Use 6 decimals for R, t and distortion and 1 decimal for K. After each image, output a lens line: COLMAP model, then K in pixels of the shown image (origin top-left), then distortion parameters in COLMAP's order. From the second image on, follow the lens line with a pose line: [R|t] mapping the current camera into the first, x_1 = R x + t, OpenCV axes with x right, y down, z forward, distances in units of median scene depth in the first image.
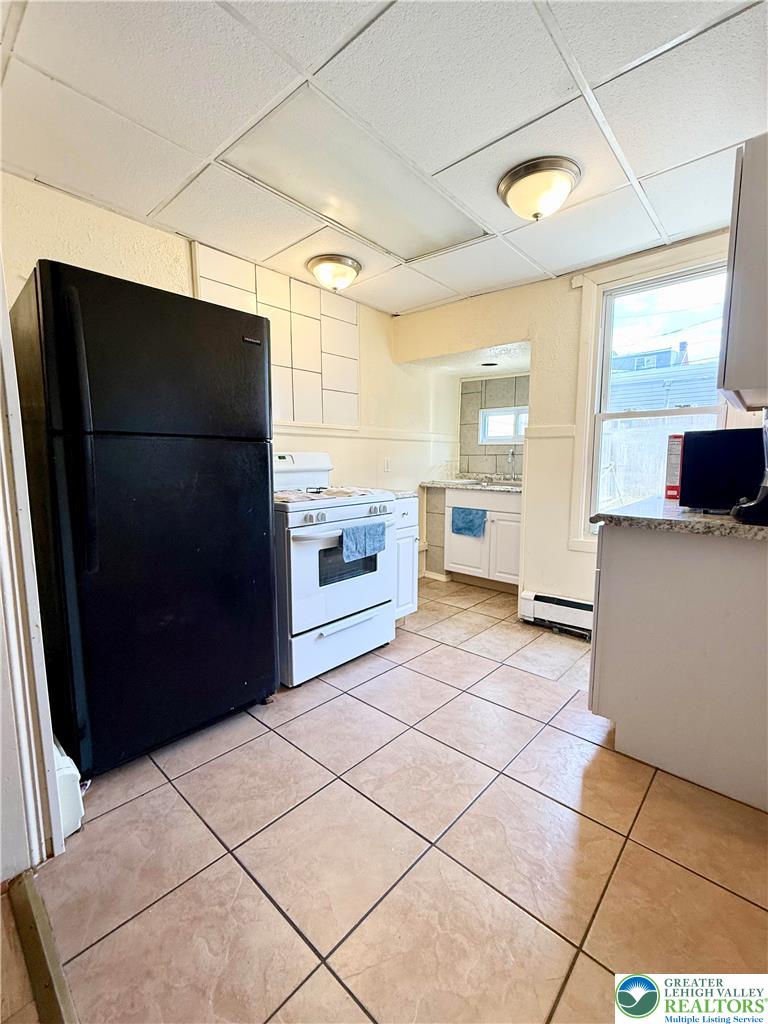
lens RADIAL K [[437.8, 0, 387.0], [0, 437.8, 510.7], [0, 0, 1]] dist [0.000090, 0.000205]
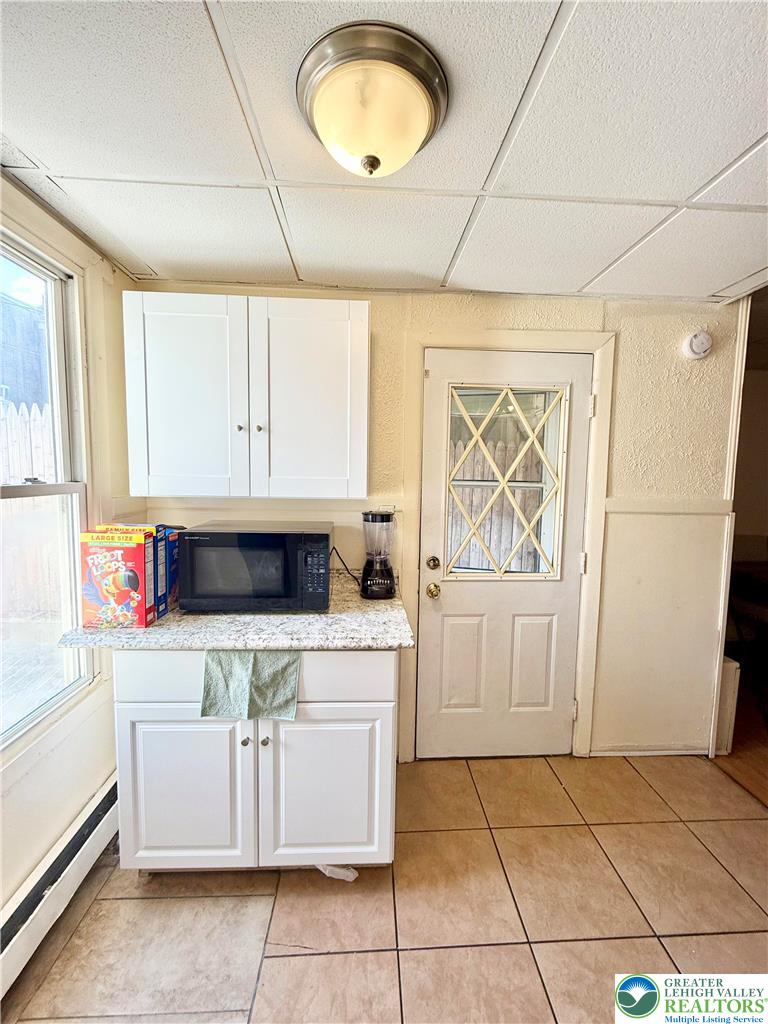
lens RADIAL K [[407.7, 0, 384.9], [0, 407.7, 506.2], [0, 0, 1]] dist [-0.001471, 0.000534]
pose [[-0.701011, -0.070805, 0.709627, -0.030415], [0.064472, 0.984692, 0.161940, -0.236439], [-0.710230, 0.159273, -0.685715, 0.946424]]
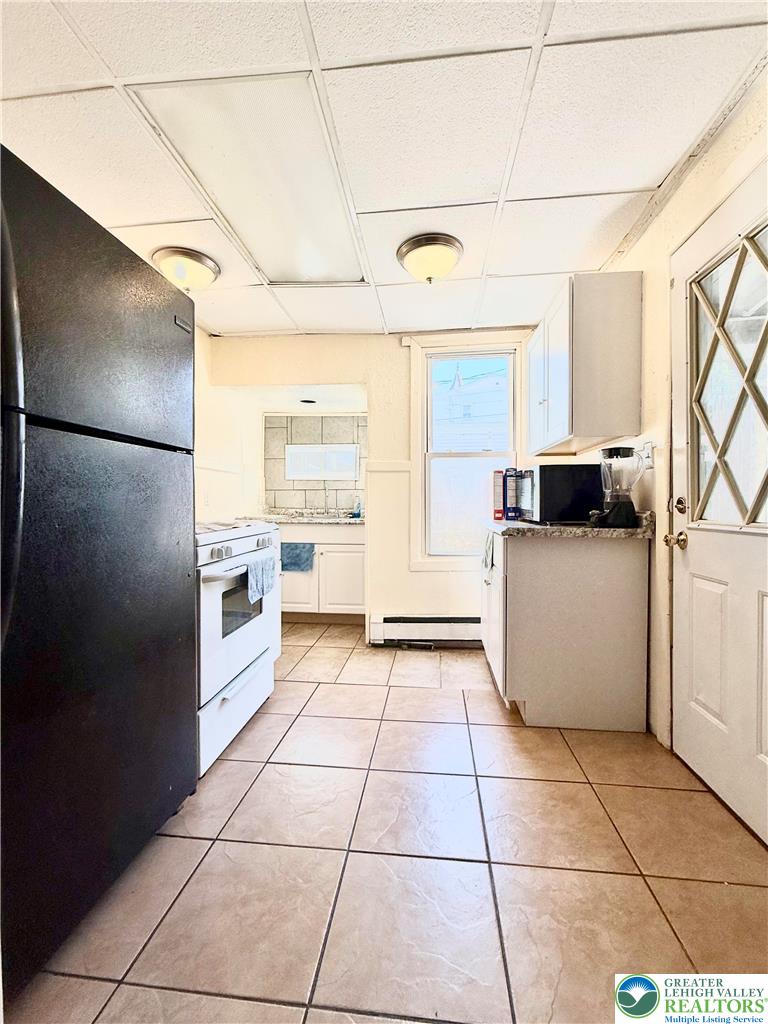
lens RADIAL K [[437.8, 0, 383.8], [0, 437.8, 511.6], [0, 0, 1]] dist [0.000090, 0.000205]
pose [[0.814972, -0.013556, 0.579342, -0.304802], [0.069792, 0.994746, -0.074901, 0.017742], [-0.575283, 0.101475, 0.811636, 0.123016]]
